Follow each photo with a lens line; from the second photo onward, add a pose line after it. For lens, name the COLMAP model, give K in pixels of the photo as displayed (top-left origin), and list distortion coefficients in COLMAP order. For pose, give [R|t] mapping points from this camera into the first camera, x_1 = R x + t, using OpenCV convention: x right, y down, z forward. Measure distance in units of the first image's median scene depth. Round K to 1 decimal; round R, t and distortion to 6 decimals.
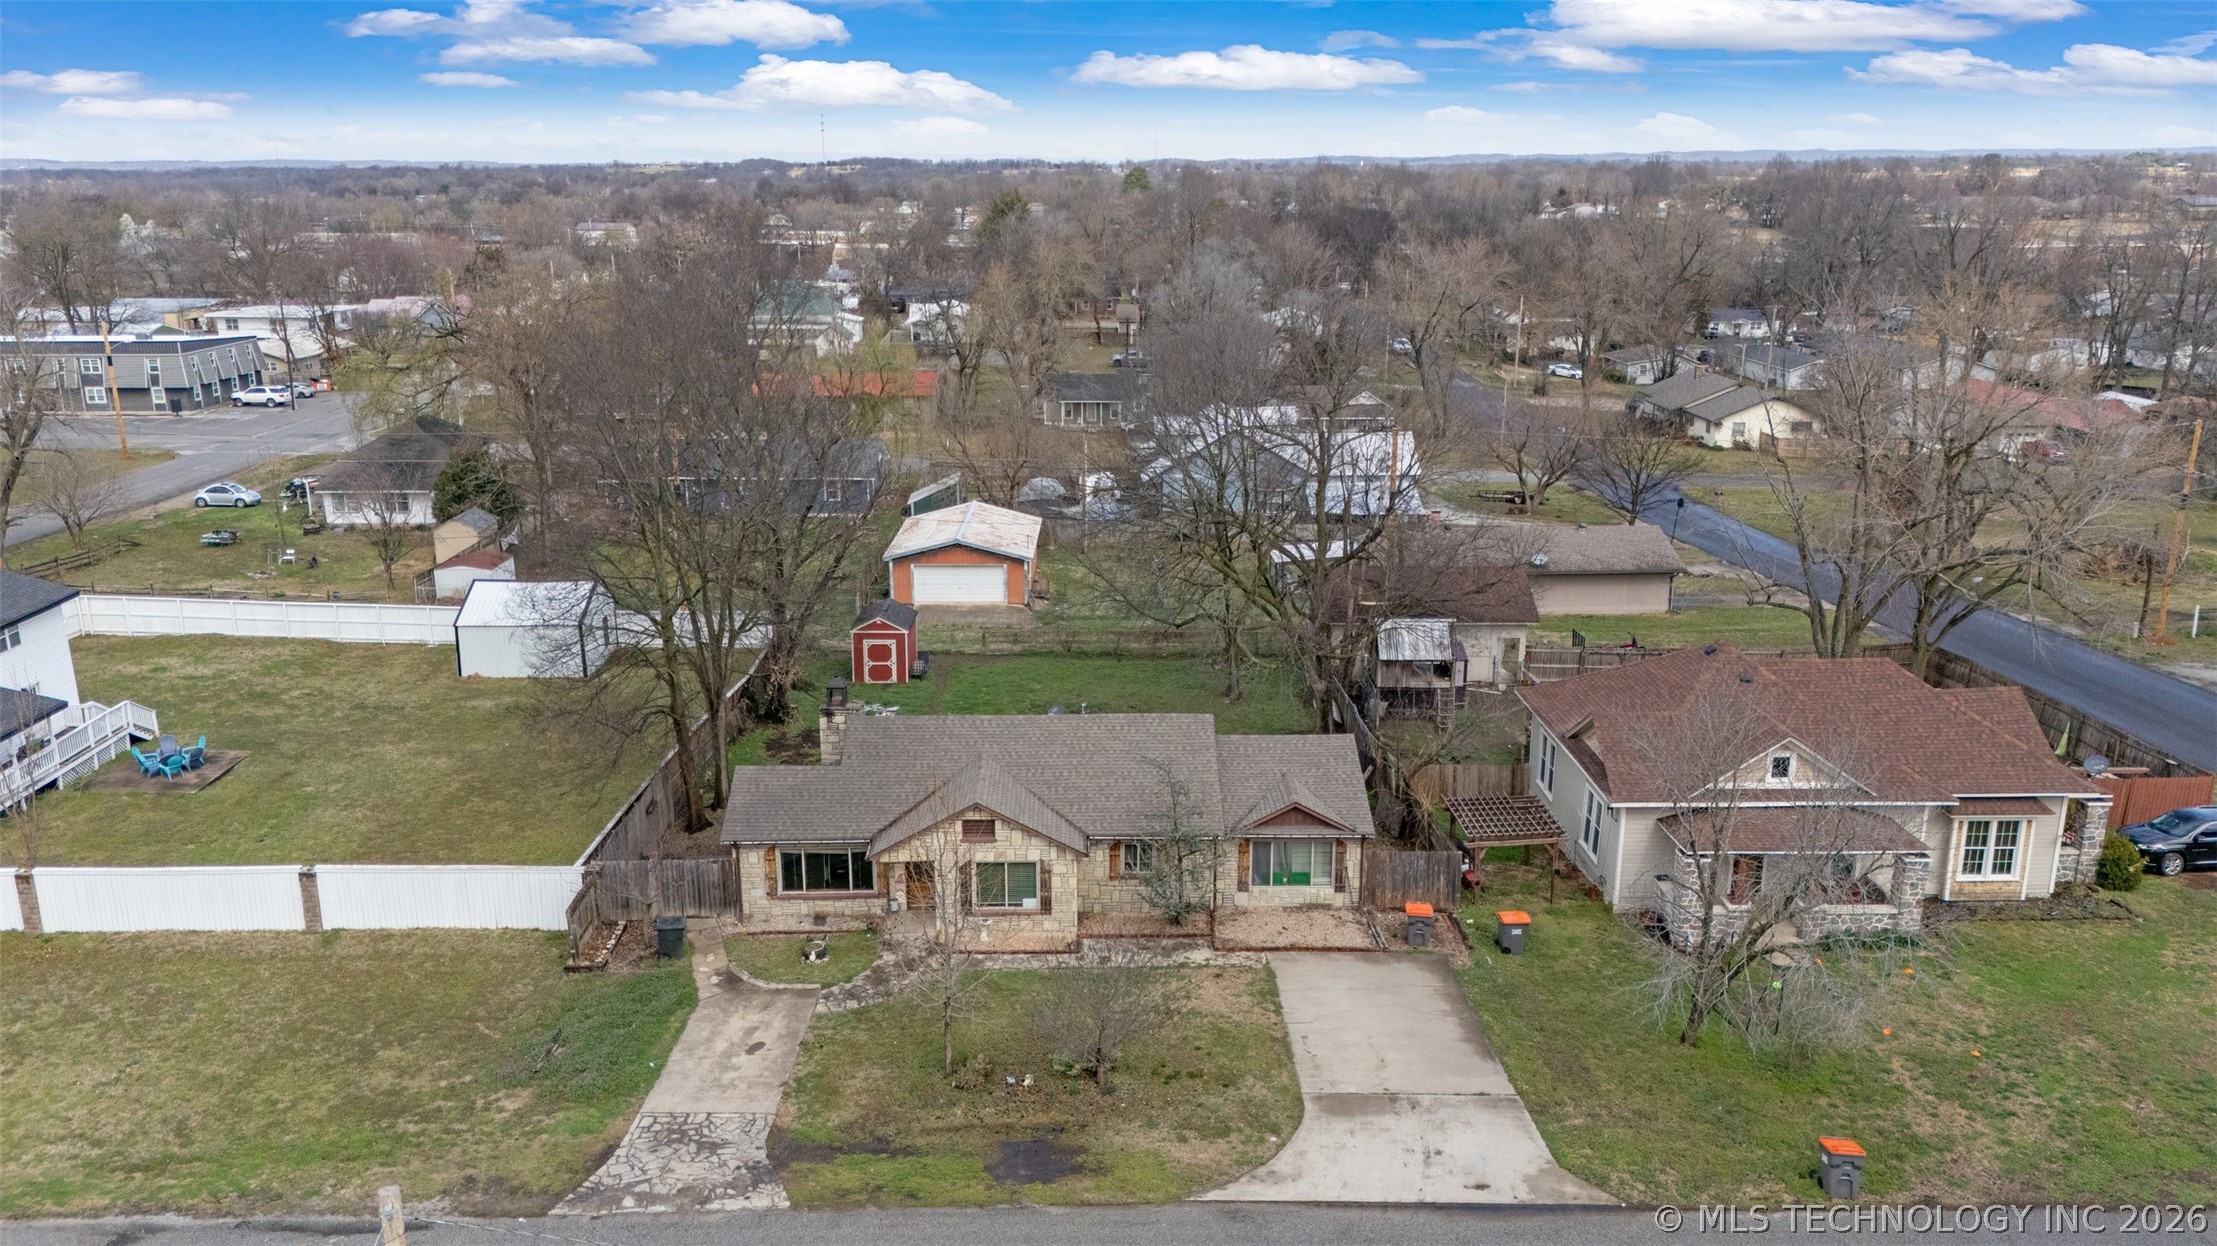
lens RADIAL K [[1633.8, 0, 1116.4], [0, 1633.8, 523.5], [0, 0, 1]] dist [0.047163, -0.019583]
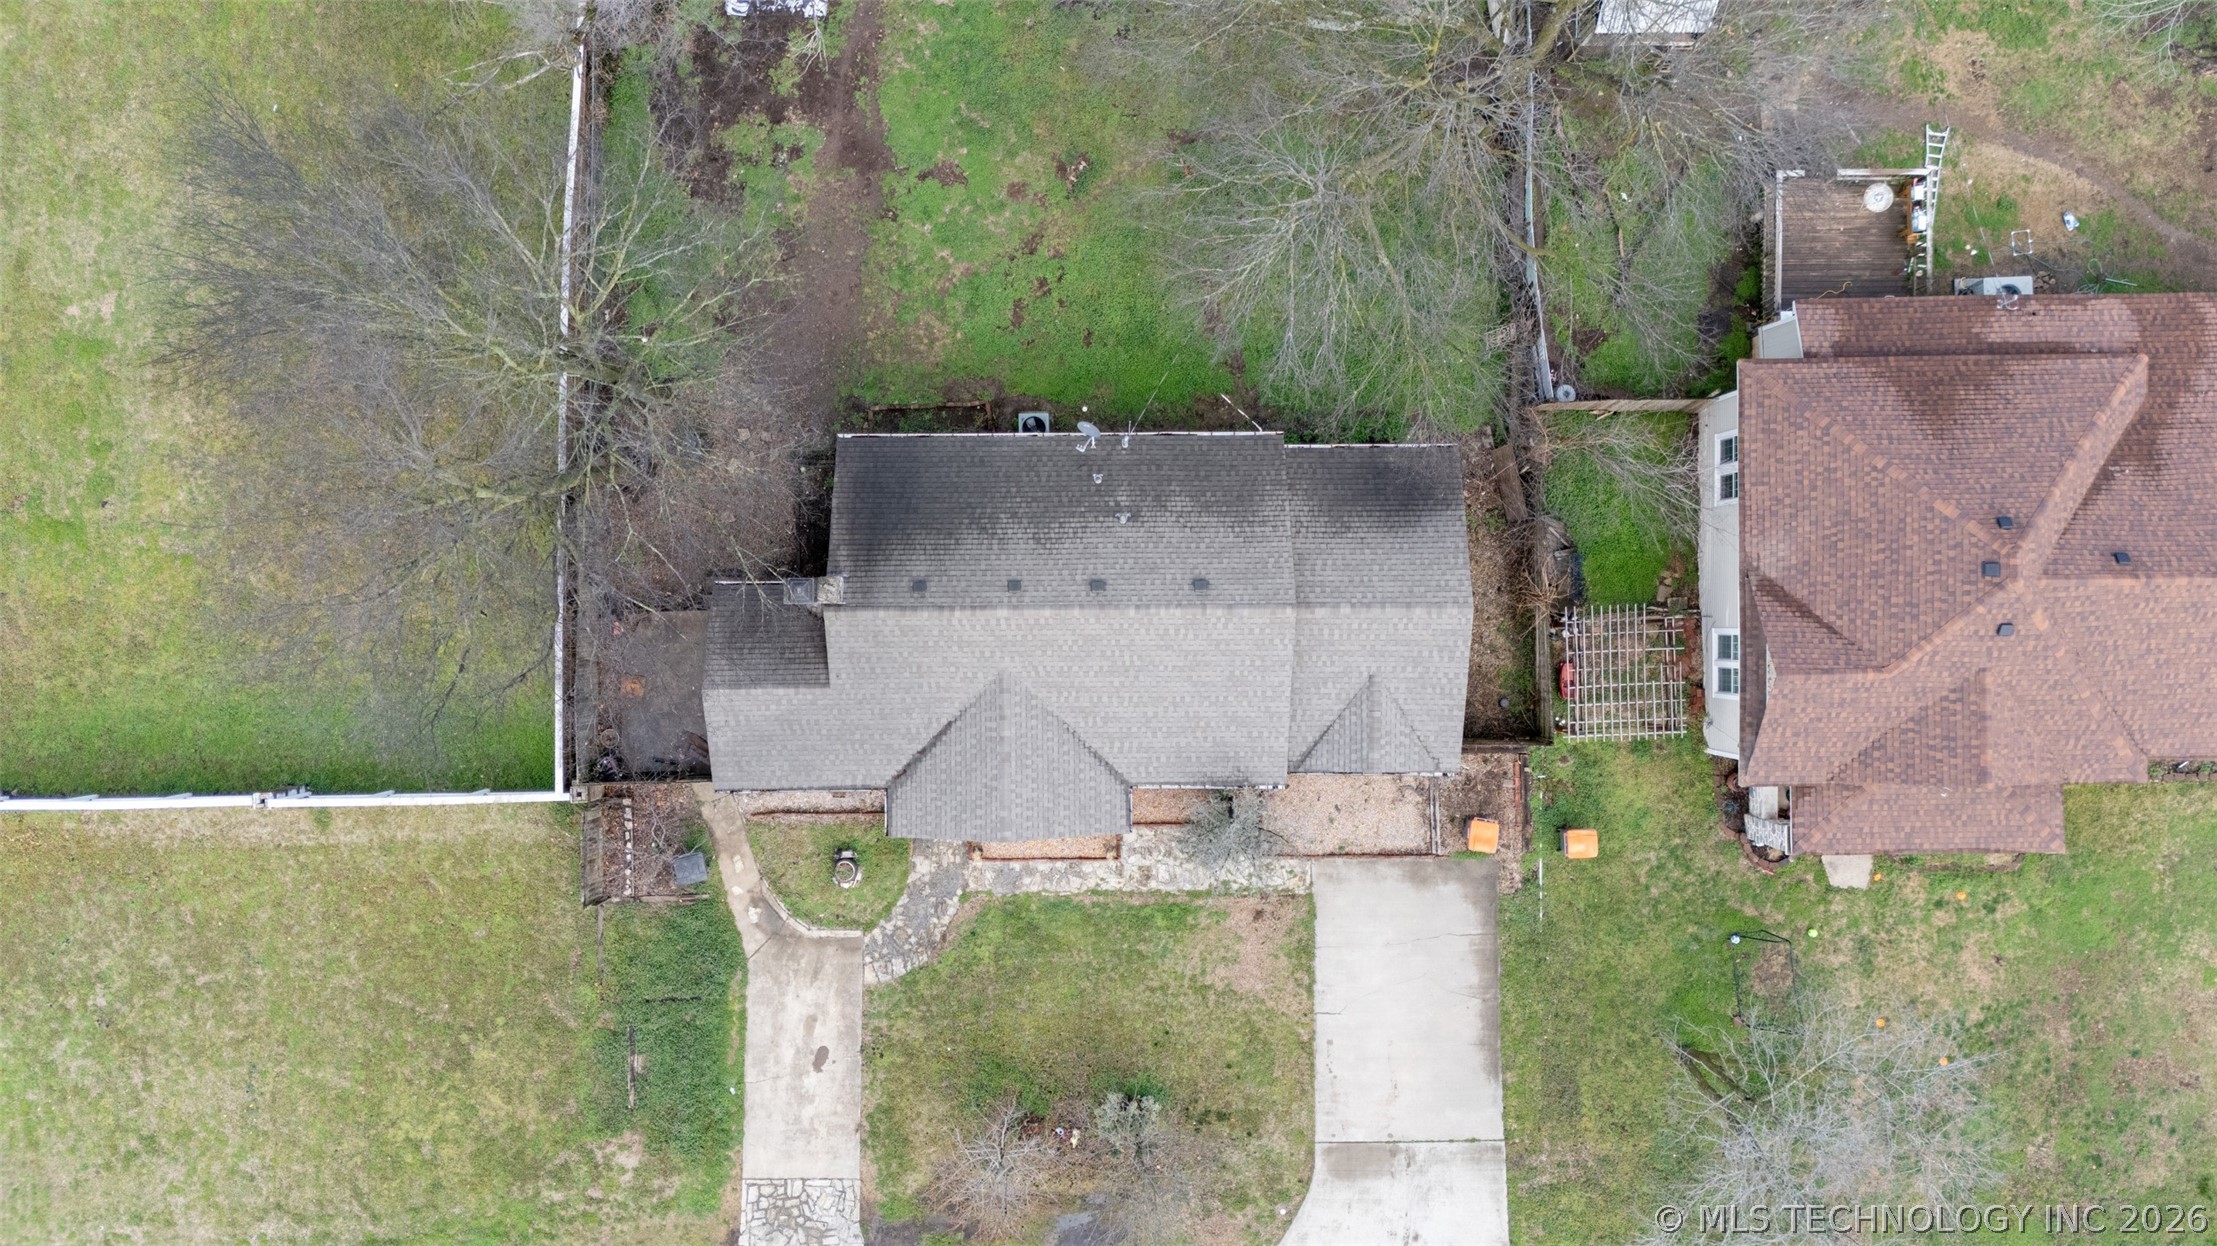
lens RADIAL K [[1633.8, 0, 1103.5], [0, 1633.8, 623.3], [0, 0, 1]] dist [0.047163, -0.019583]
pose [[0.999730, 0.018169, 0.014507, -0.050165], [-0.018093, 0.216134, 0.976196, -0.738290], [0.014601, -0.976195, 0.216404, 0.966381]]
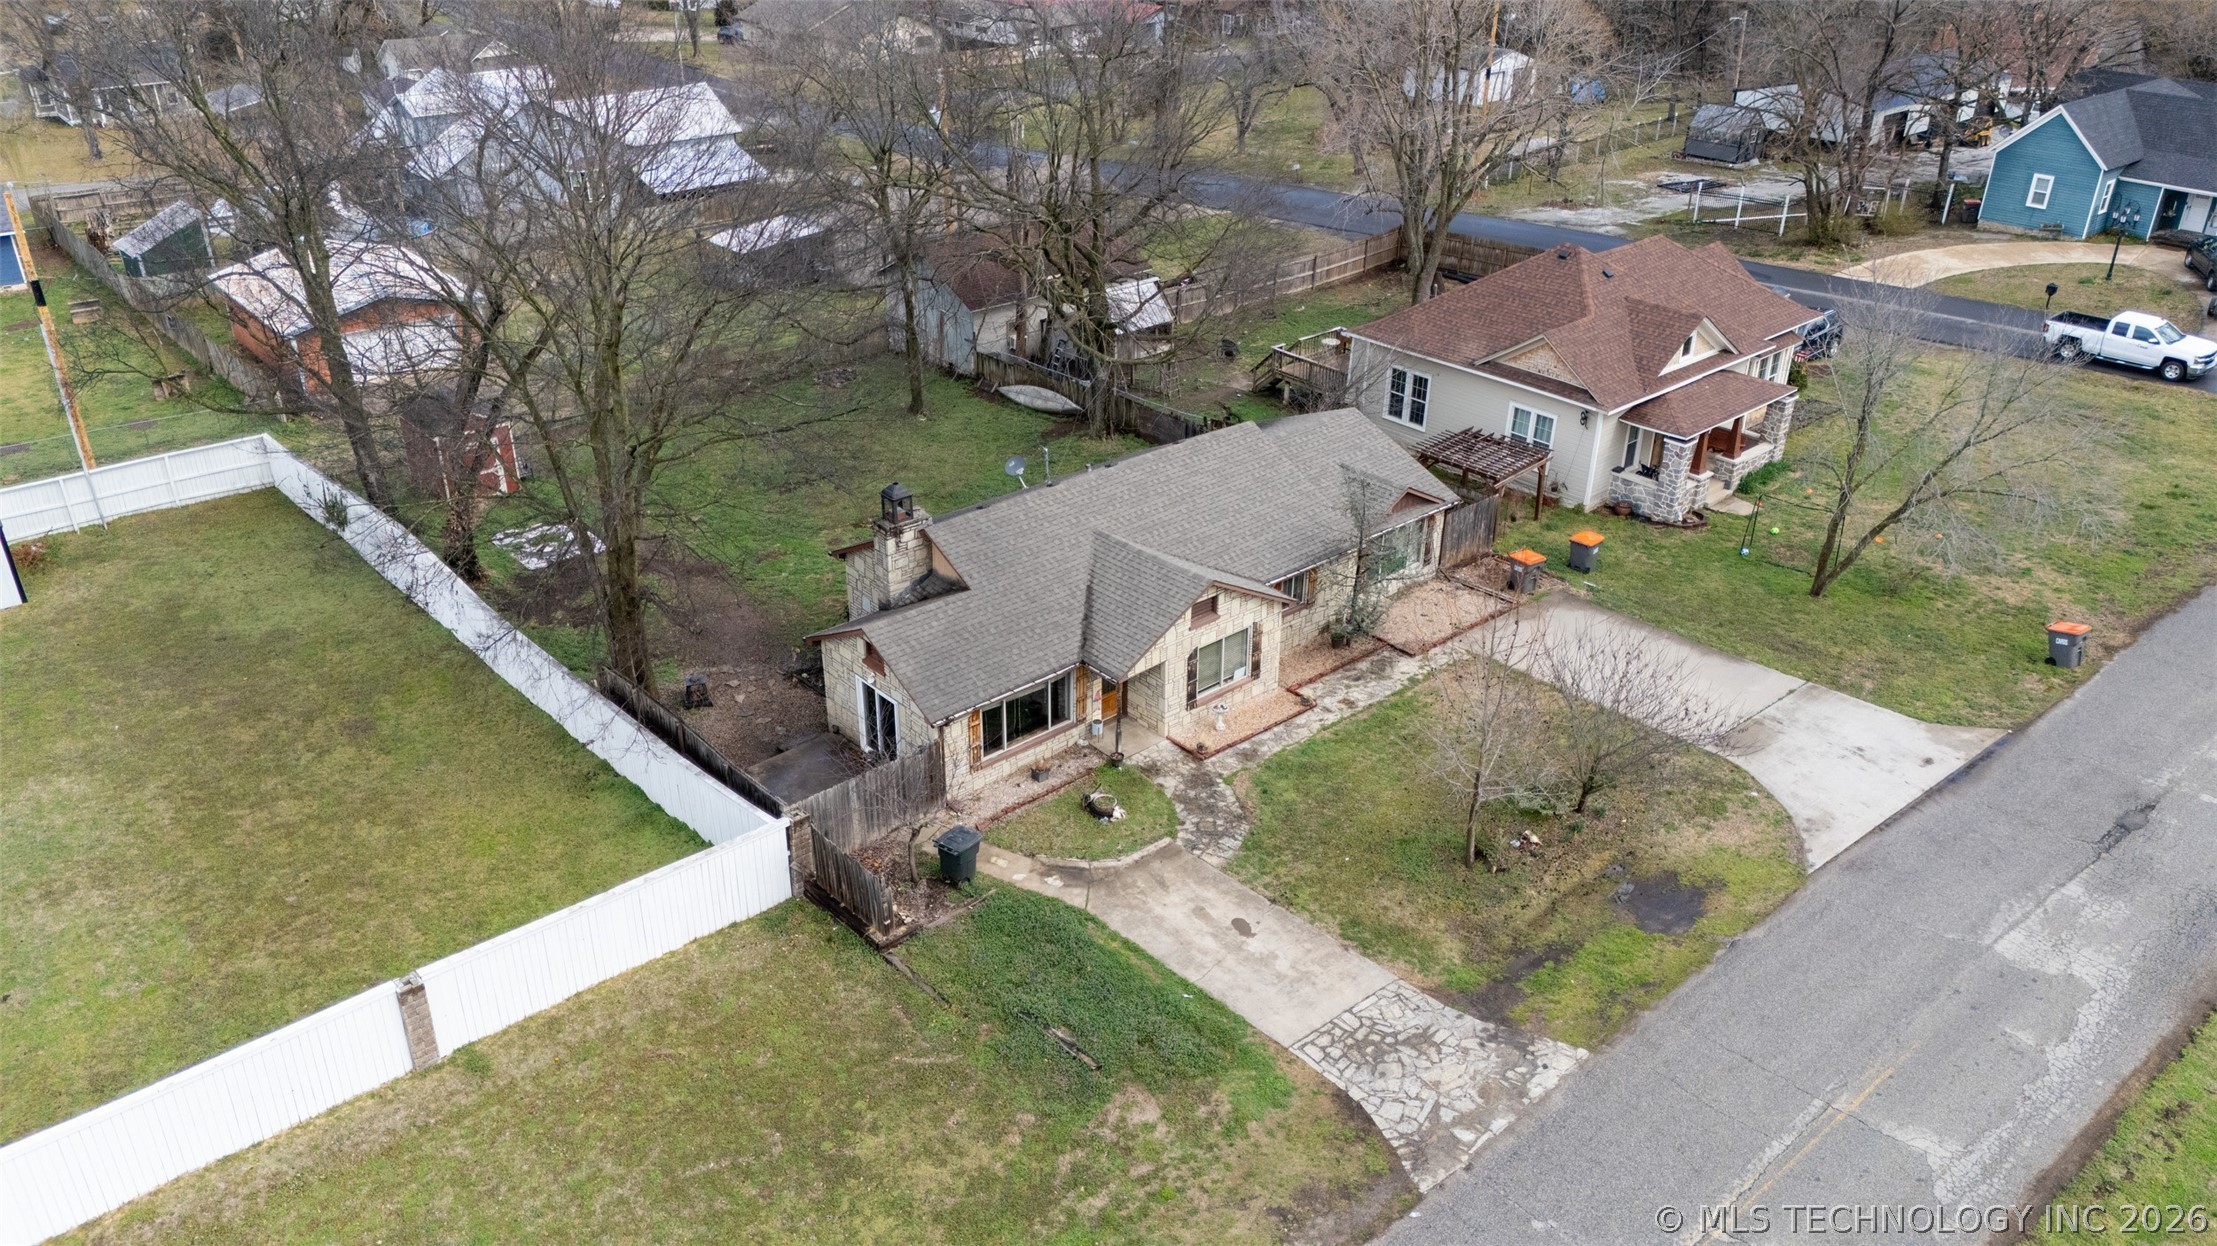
lens RADIAL K [[1633.8, 0, 1095.4], [0, 1633.8, 537.4], [0, 0, 1]] dist [0.047163, -0.019583]
pose [[0.770193, -0.267269, 0.579111, -0.643494], [0.131198, 0.954939, 0.266232, -0.087657], [-0.624171, -0.129072, 0.770553, 0.406099]]
